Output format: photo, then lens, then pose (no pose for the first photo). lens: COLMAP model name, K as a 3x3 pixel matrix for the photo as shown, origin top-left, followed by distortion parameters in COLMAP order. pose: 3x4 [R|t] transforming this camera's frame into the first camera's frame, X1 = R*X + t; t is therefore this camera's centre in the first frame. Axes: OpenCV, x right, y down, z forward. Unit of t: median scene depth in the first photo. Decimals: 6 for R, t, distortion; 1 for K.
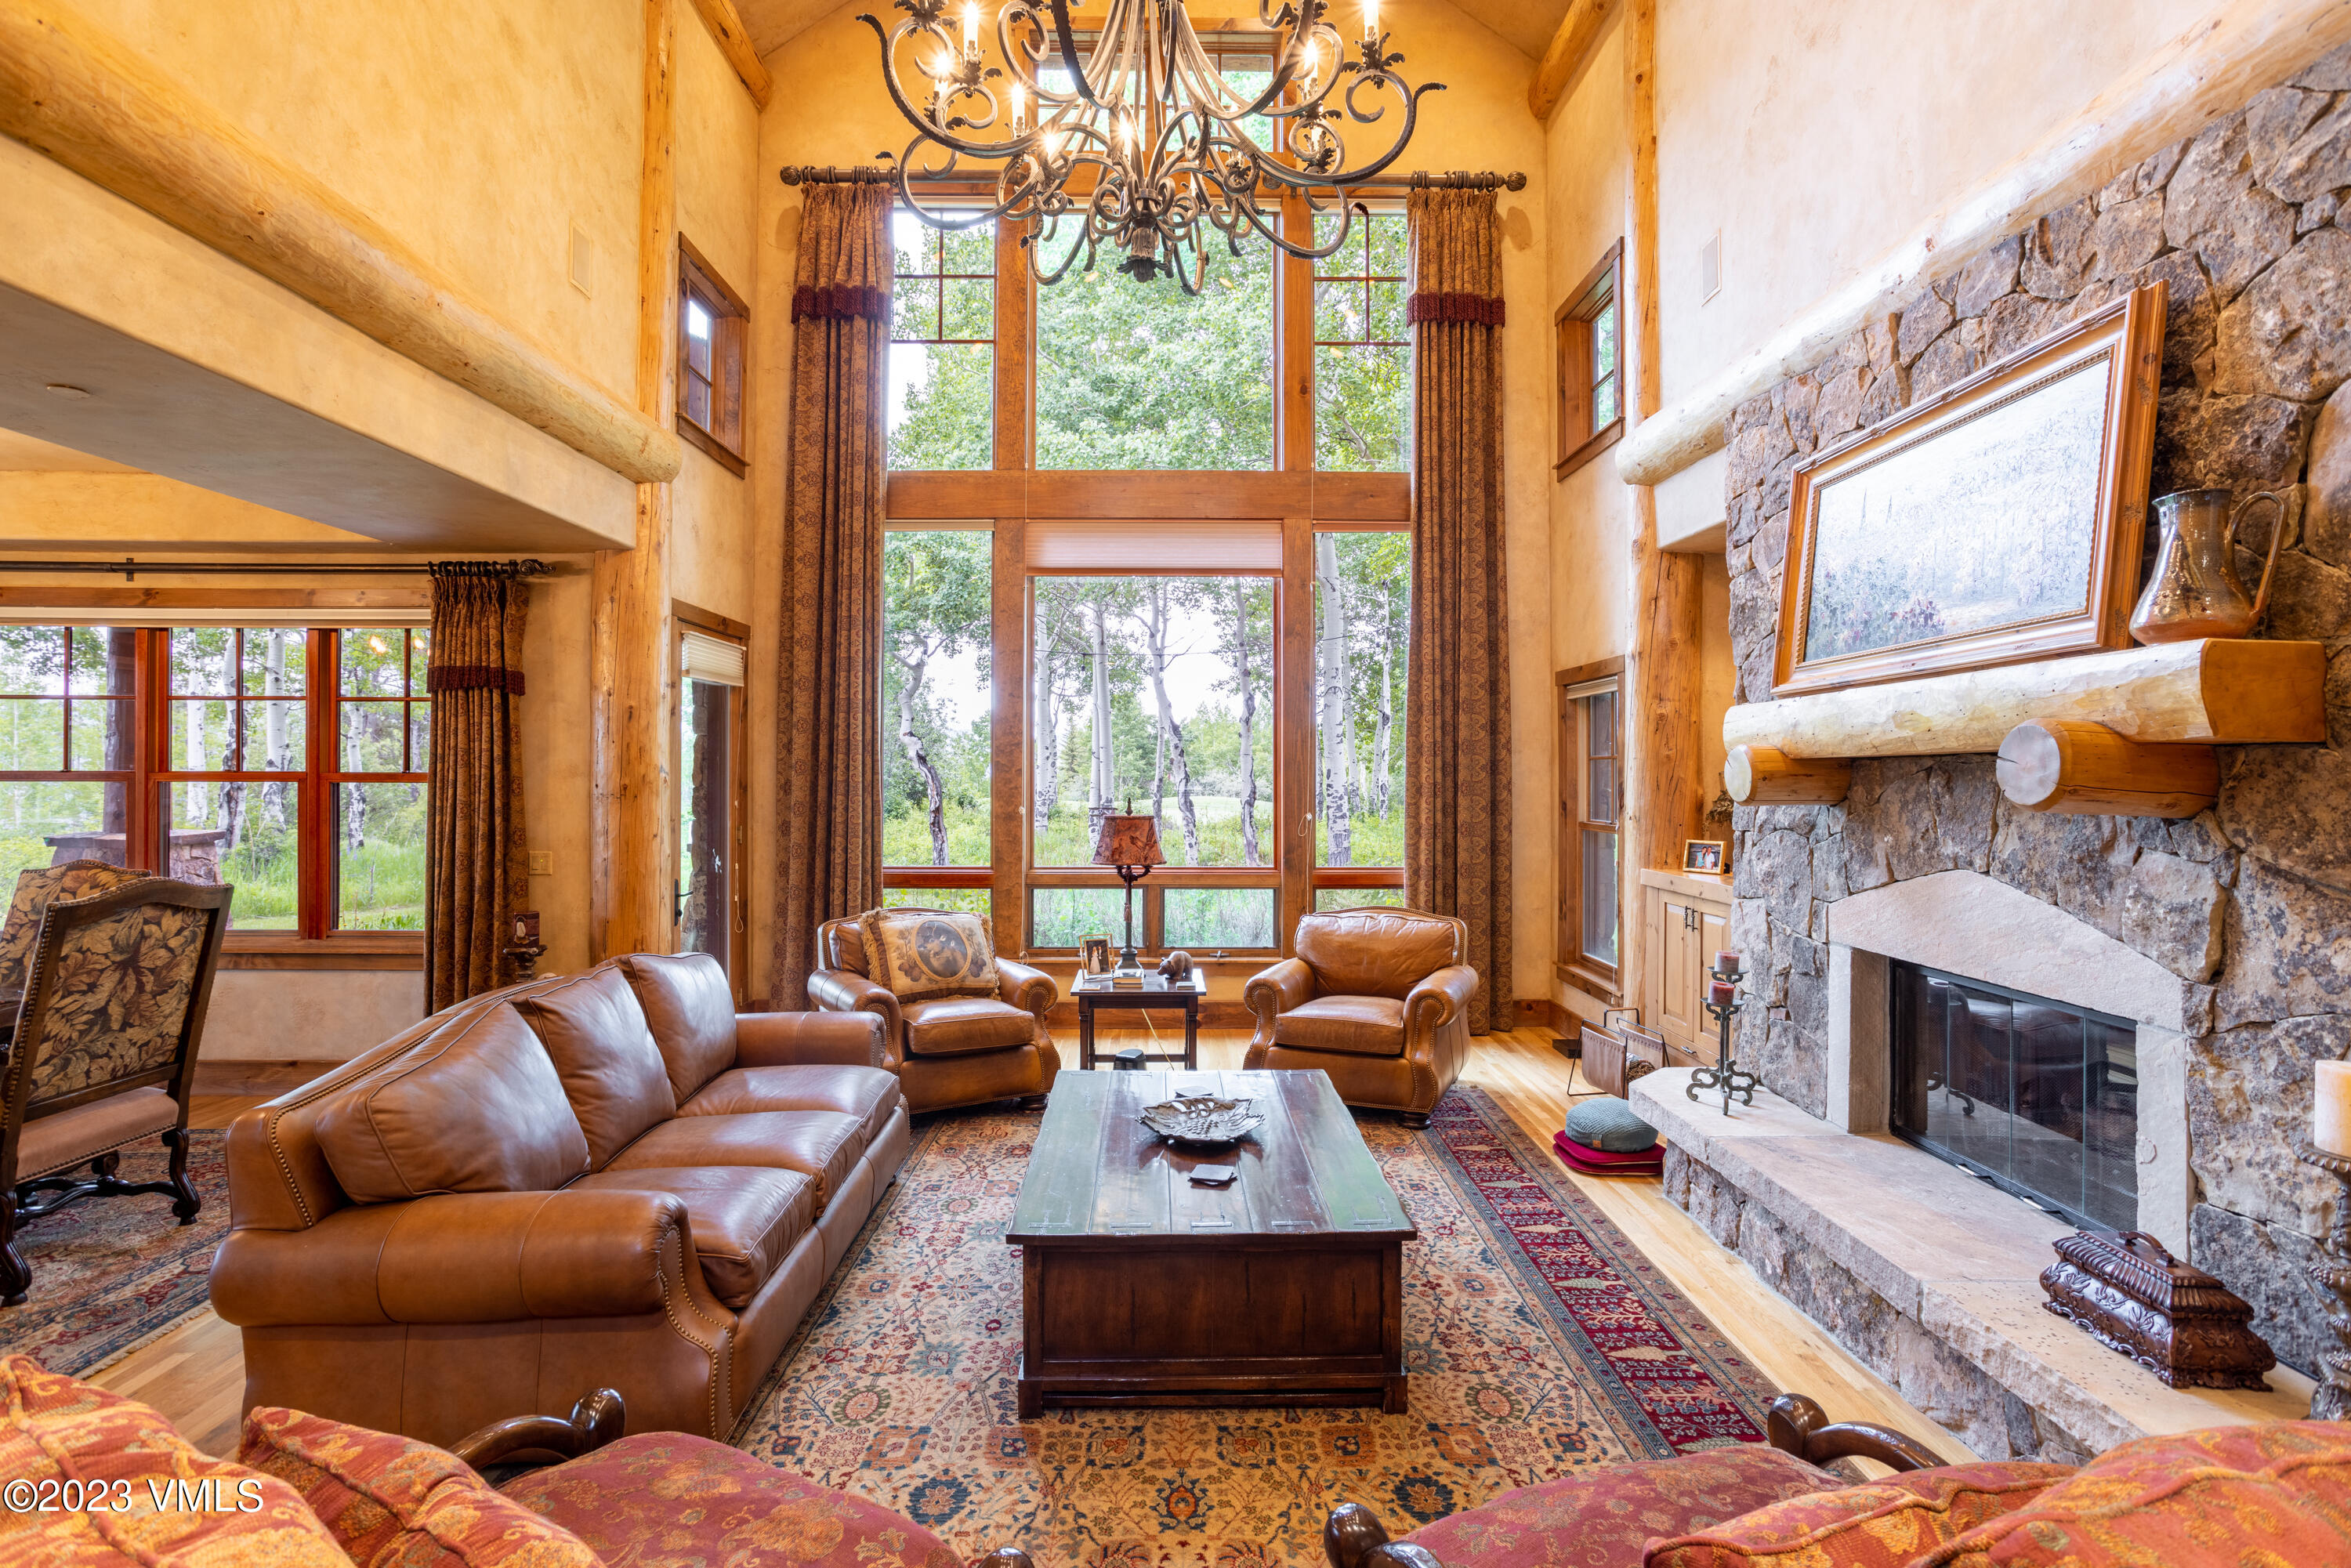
lens RADIAL K [[1125.8, 0, 1172.8], [0, 1125.8, 767.5], [0, 0, 1]] dist [-0.039677, 0.026186]
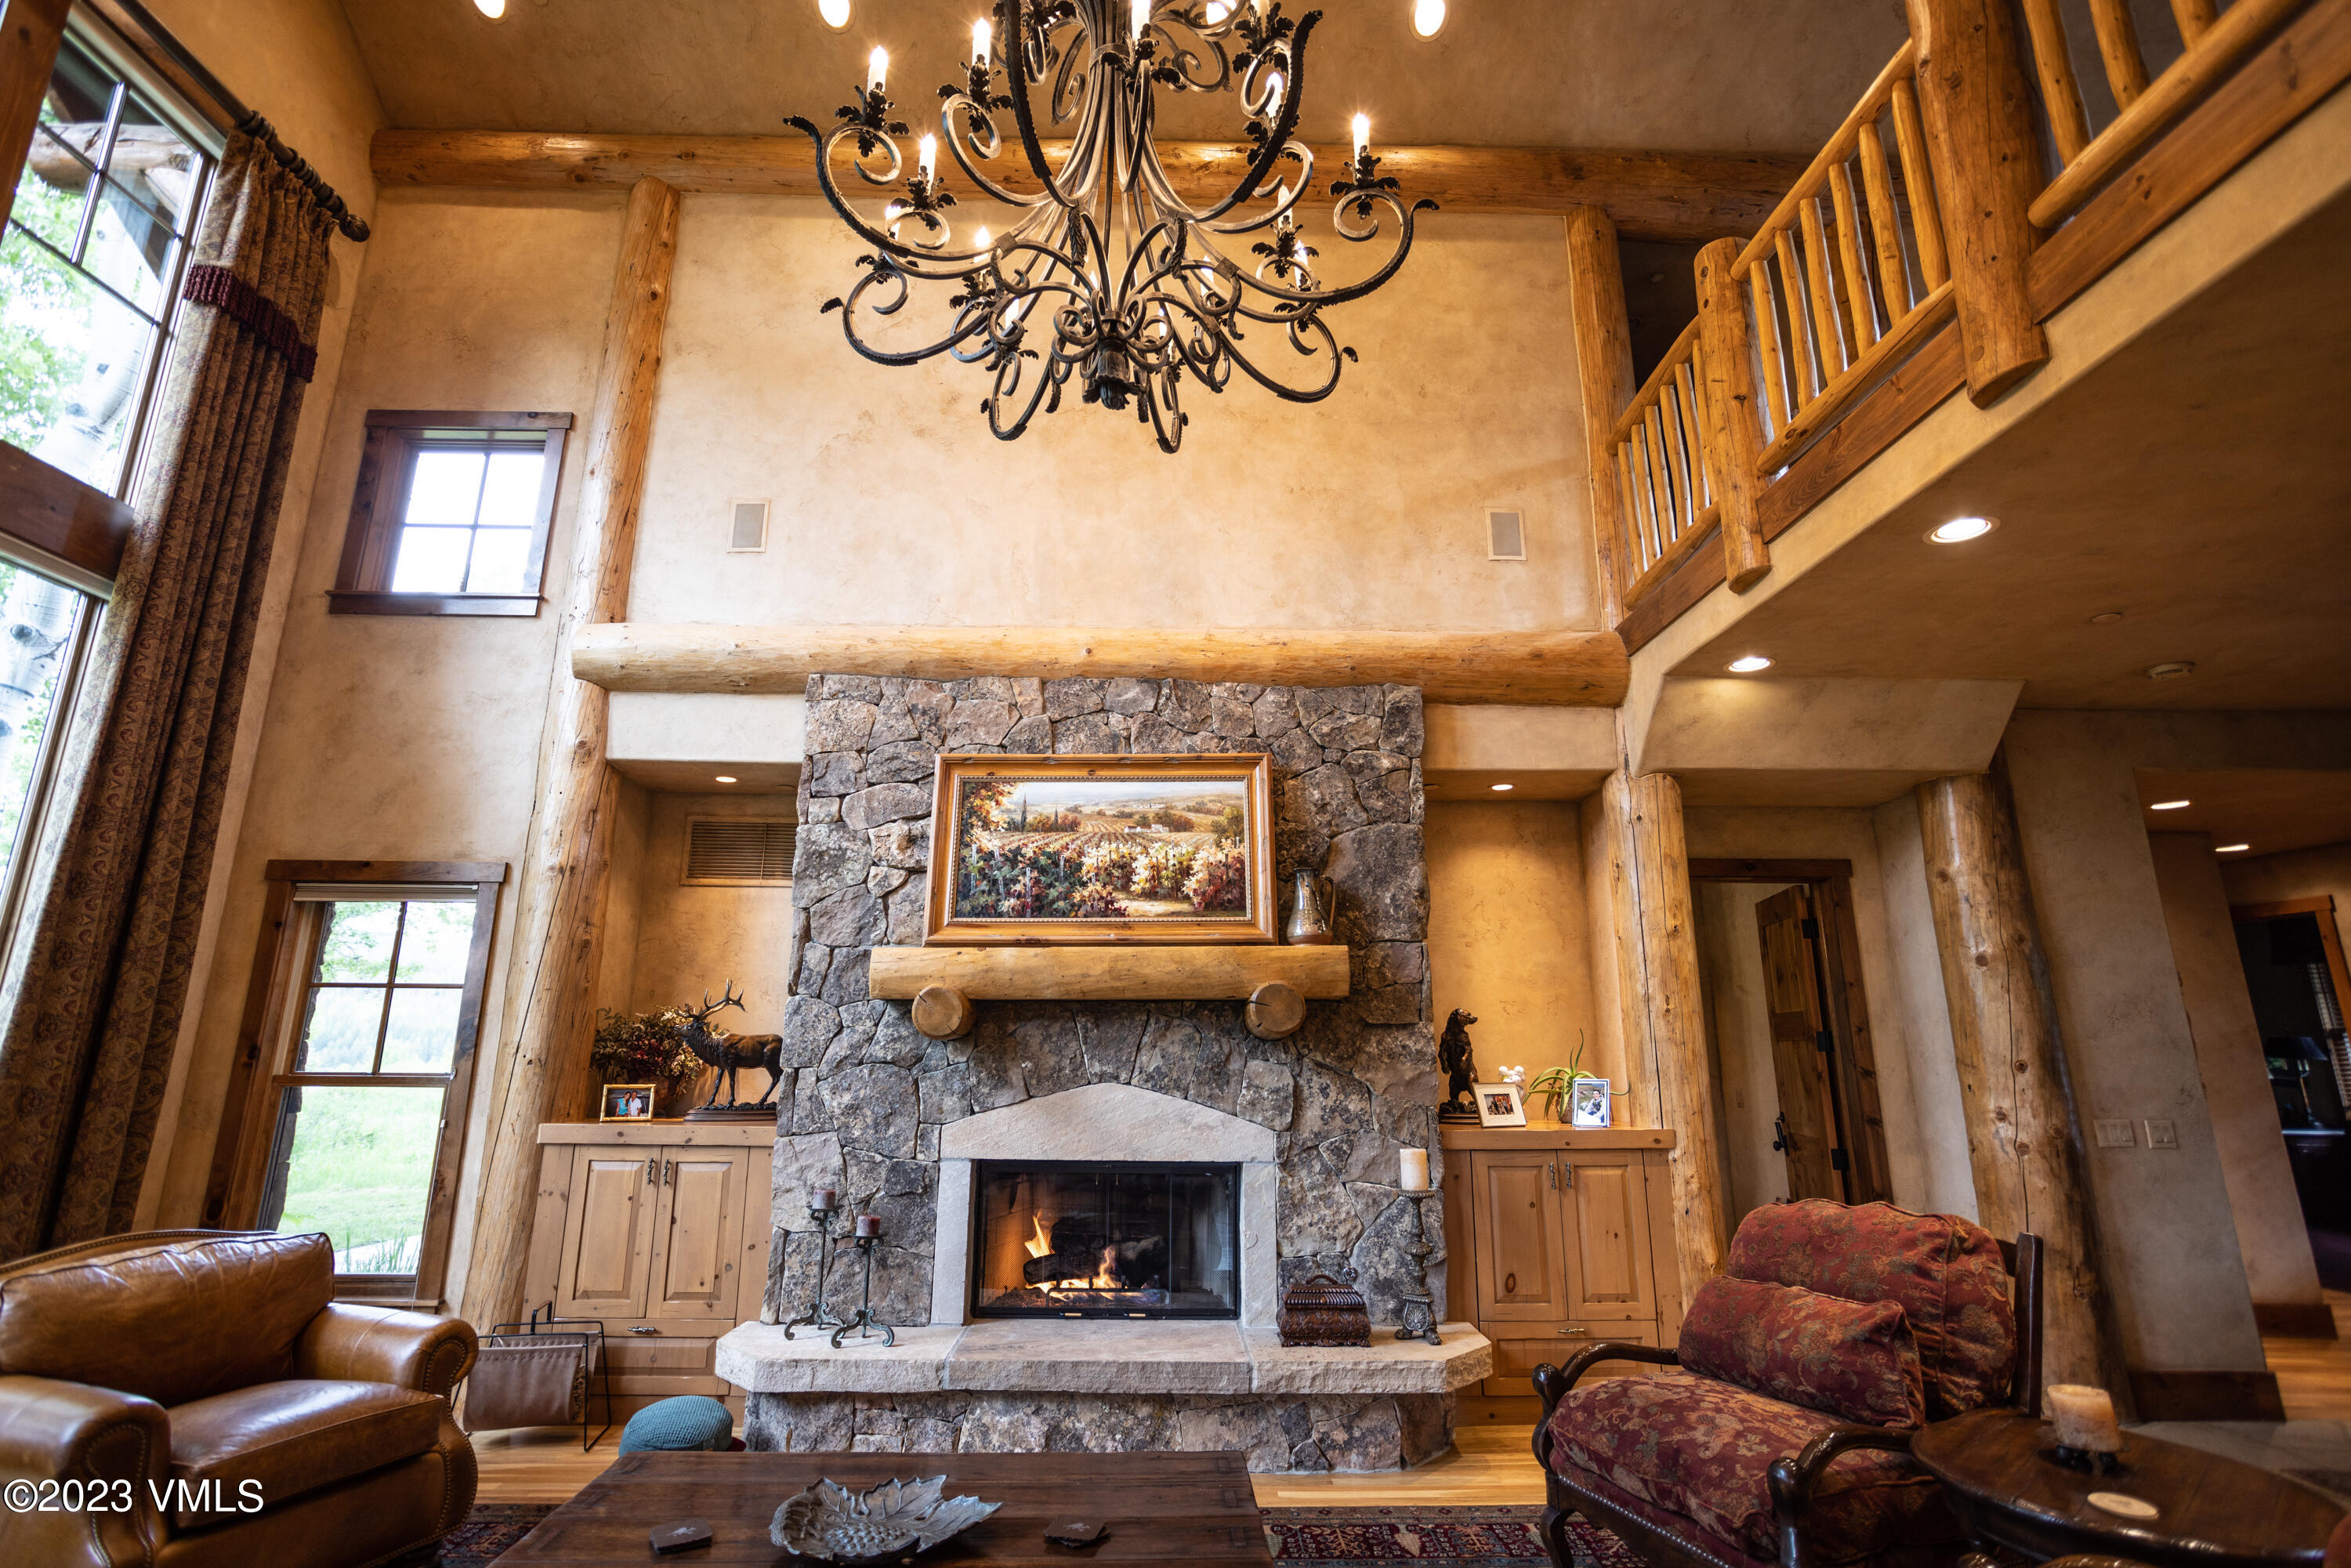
lens RADIAL K [[1129.8, 0, 1174.6], [0, 1129.8, 768.7], [0, 0, 1]] dist [-0.056874, 0.038710]
pose [[-0.010605, 0.241517, 0.970339, -0.672959], [-0.011171, 0.970304, -0.241630, 0.041708], [-0.999881, -0.013402, -0.007592, 0.795204]]
